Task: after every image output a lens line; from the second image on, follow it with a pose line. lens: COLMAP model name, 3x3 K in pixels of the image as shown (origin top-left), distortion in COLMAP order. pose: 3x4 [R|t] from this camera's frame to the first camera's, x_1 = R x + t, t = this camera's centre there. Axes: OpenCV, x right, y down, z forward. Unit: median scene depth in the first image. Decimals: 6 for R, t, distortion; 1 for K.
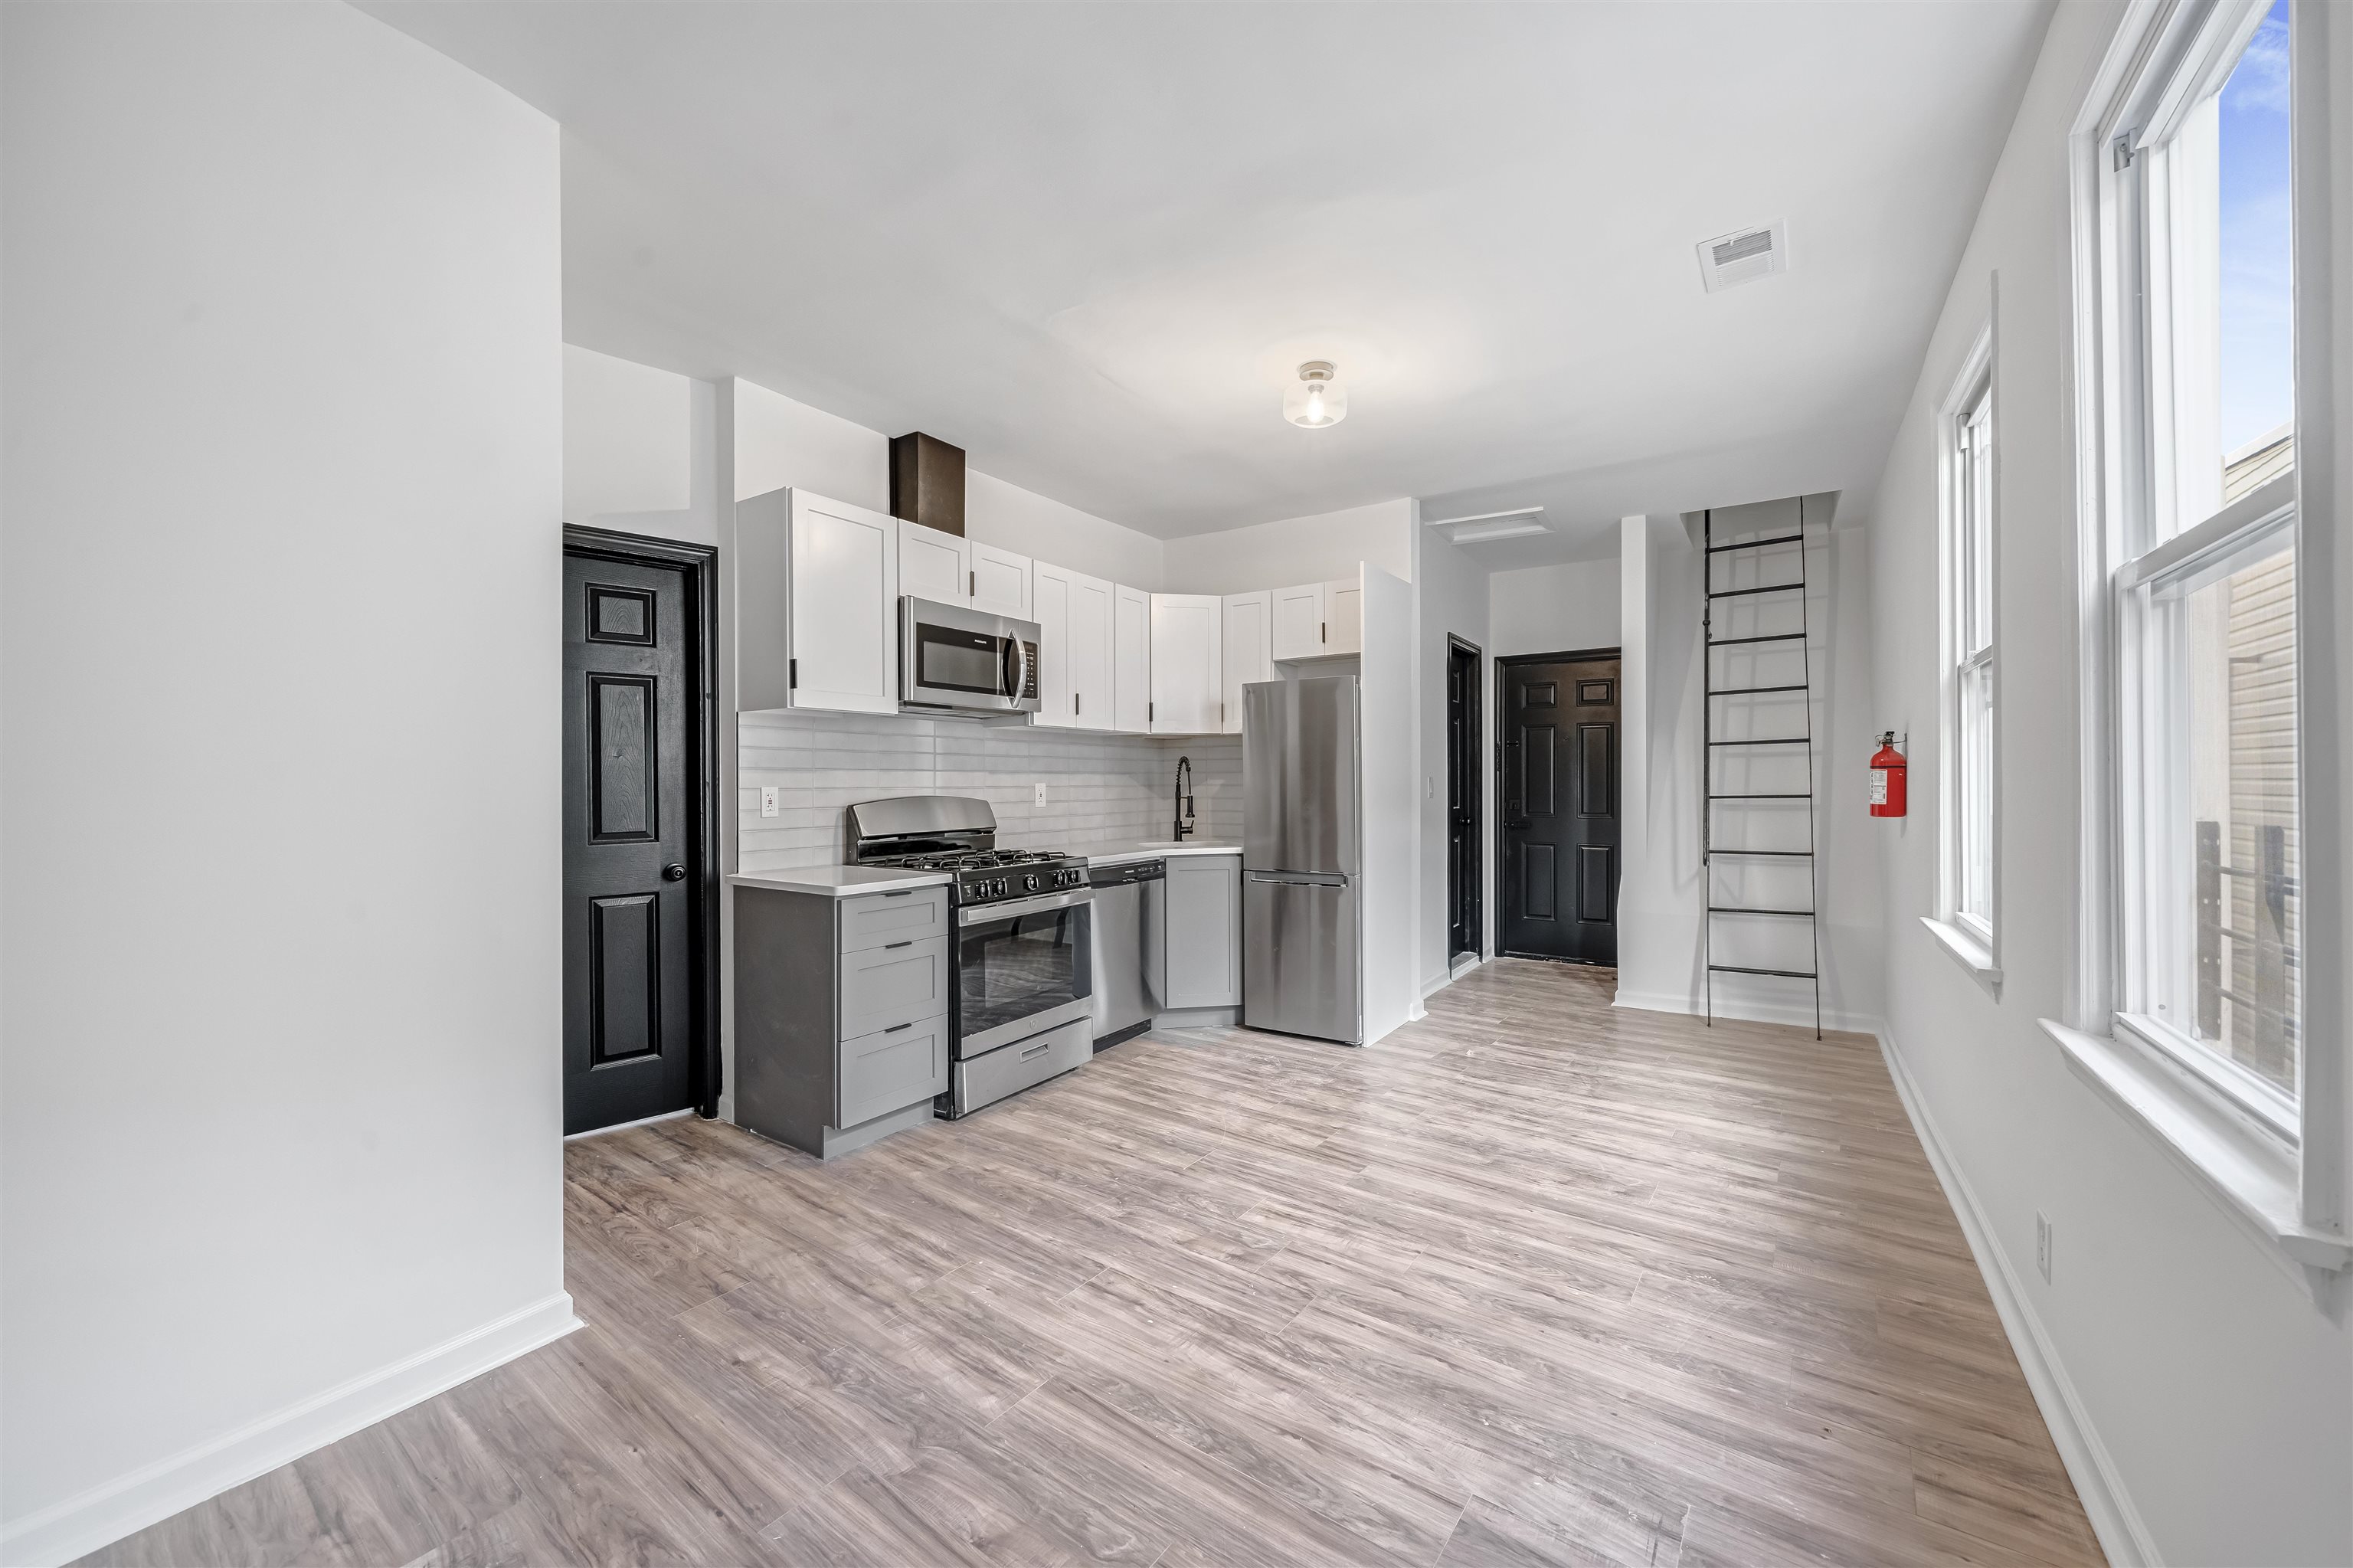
lens RADIAL K [[909.0, 0, 1170.7], [0, 909.0, 784.6], [0, 0, 1]] dist [-0.000092, 0.000206]
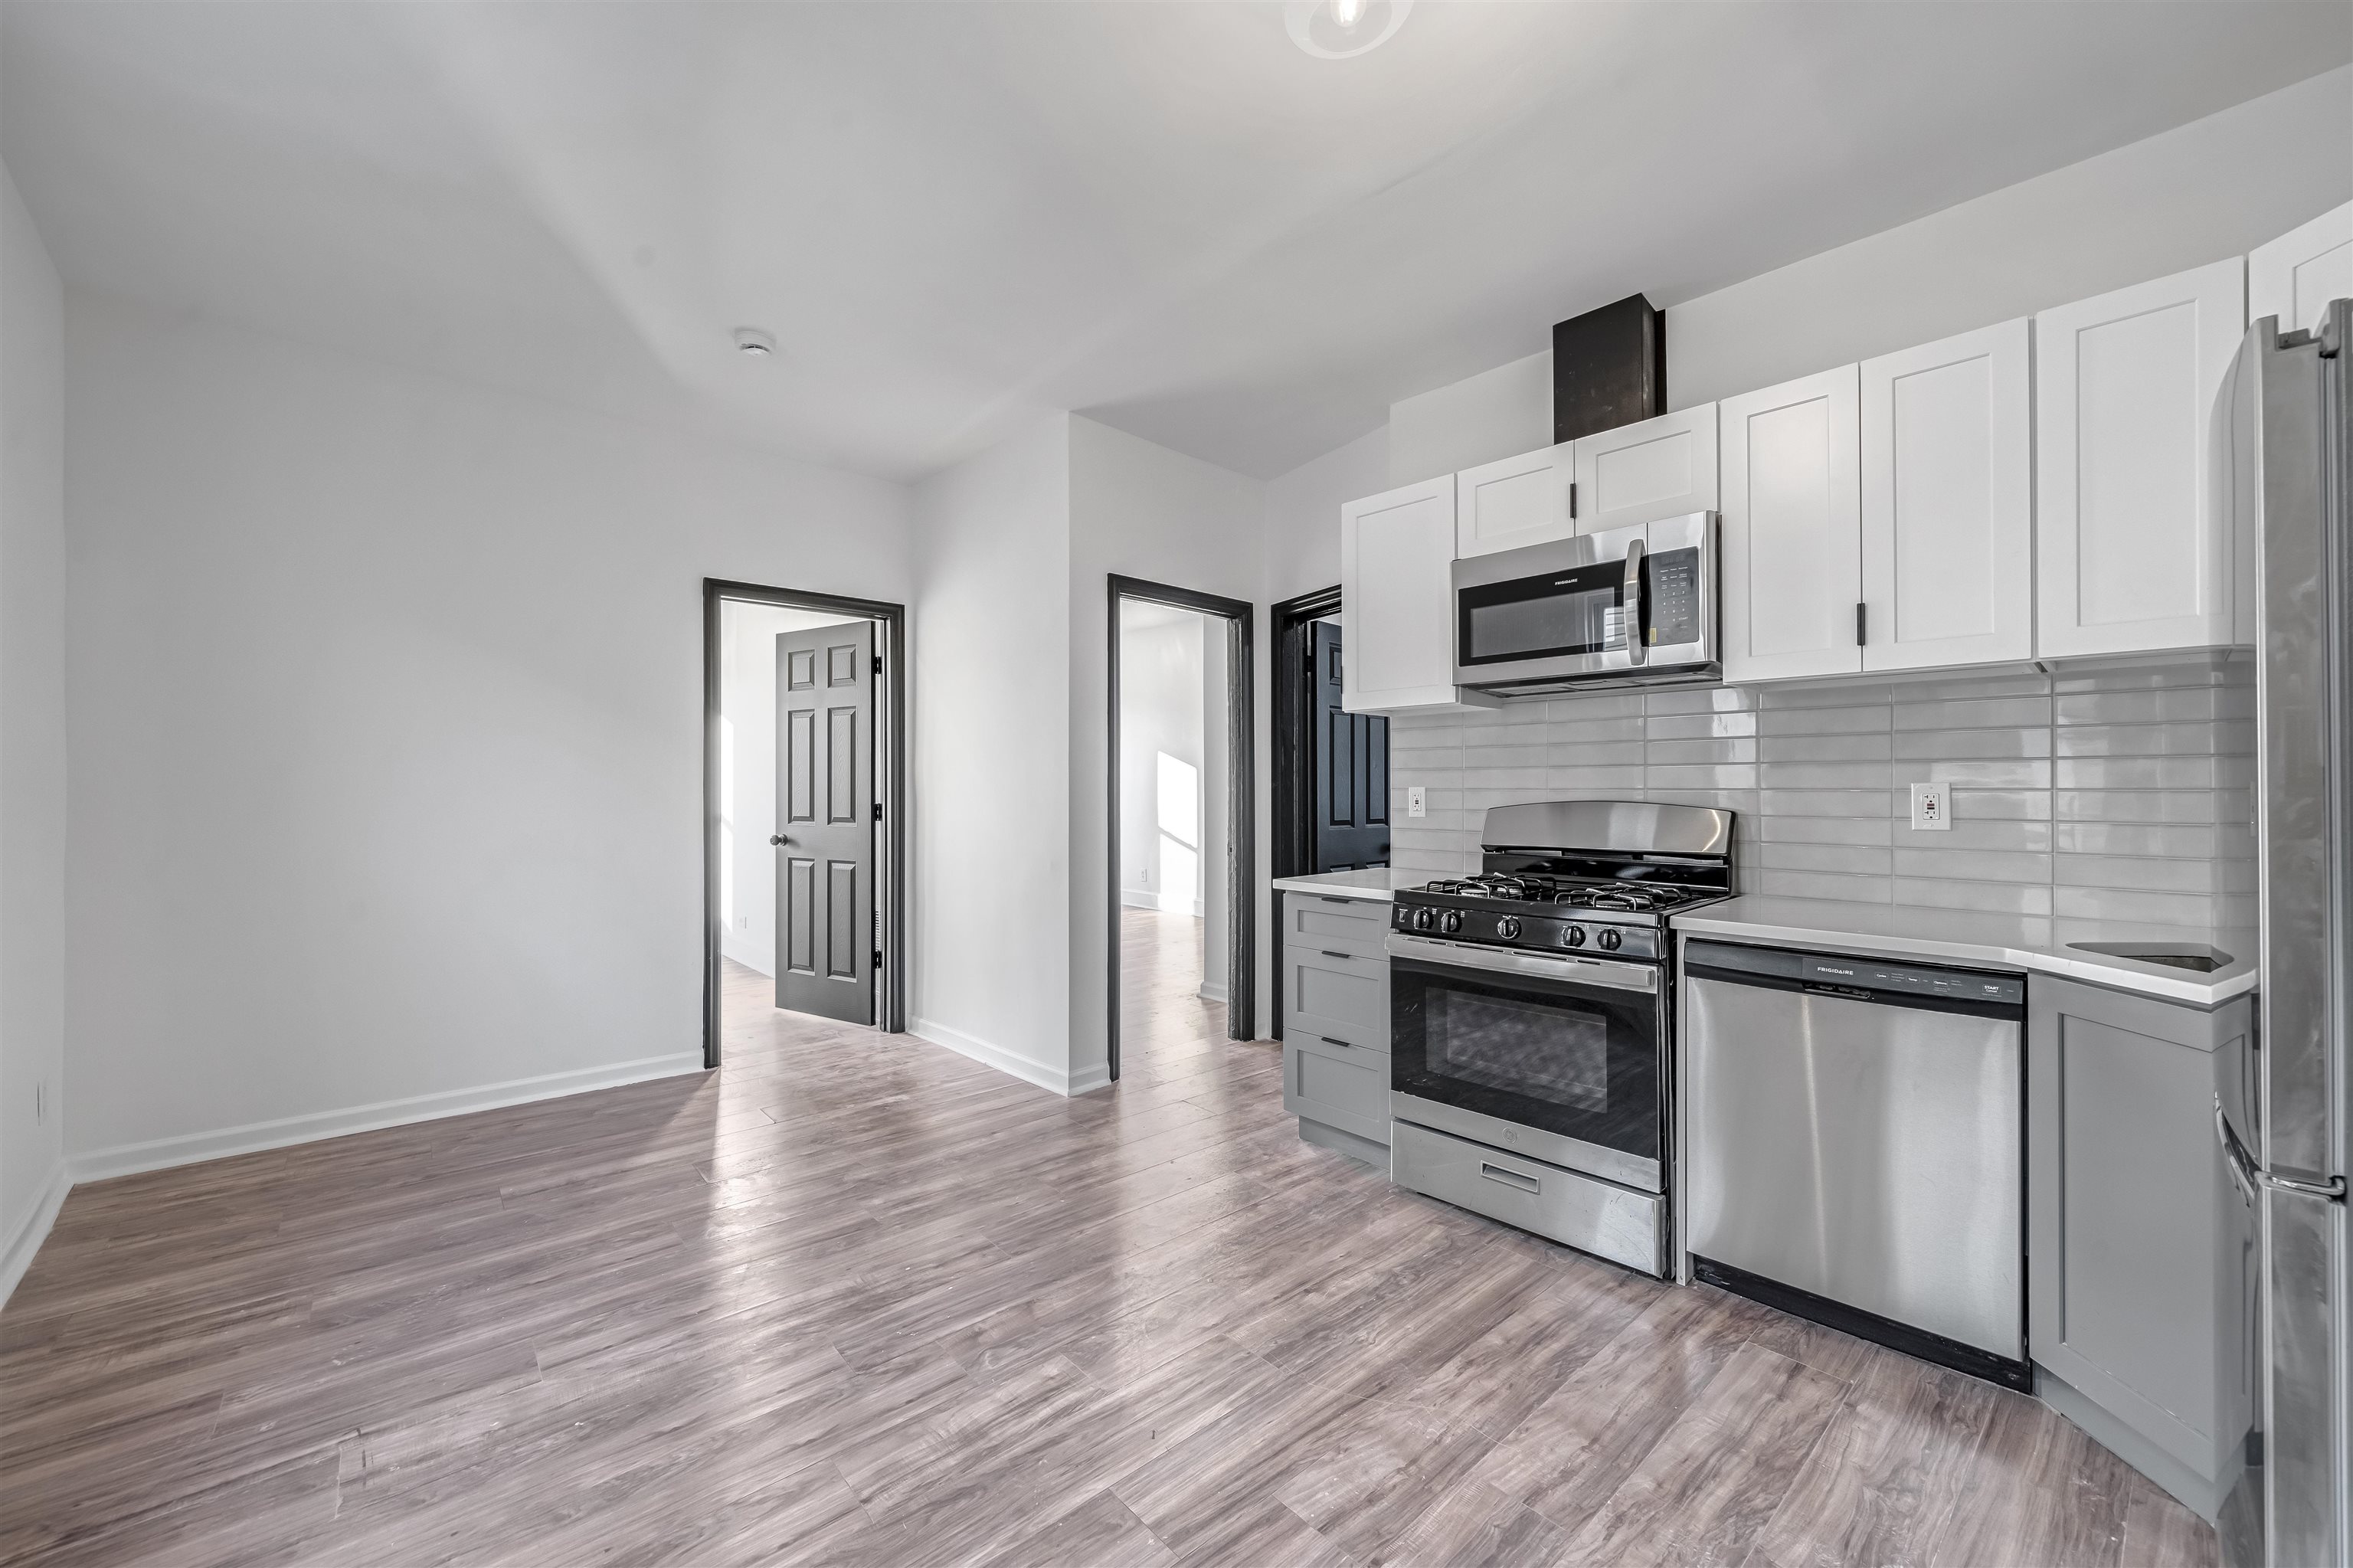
lens RADIAL K [[909.0, 0, 1171.6], [0, 909.0, 782.9], [0, 0, 1]] dist [-0.000092, 0.000206]
pose [[-0.225167, -0.002921, -0.974316, 0.665270], [0.000968, 0.999994, -0.003221, 0.000806], [0.974320, -0.001668, -0.225163, 1.053224]]
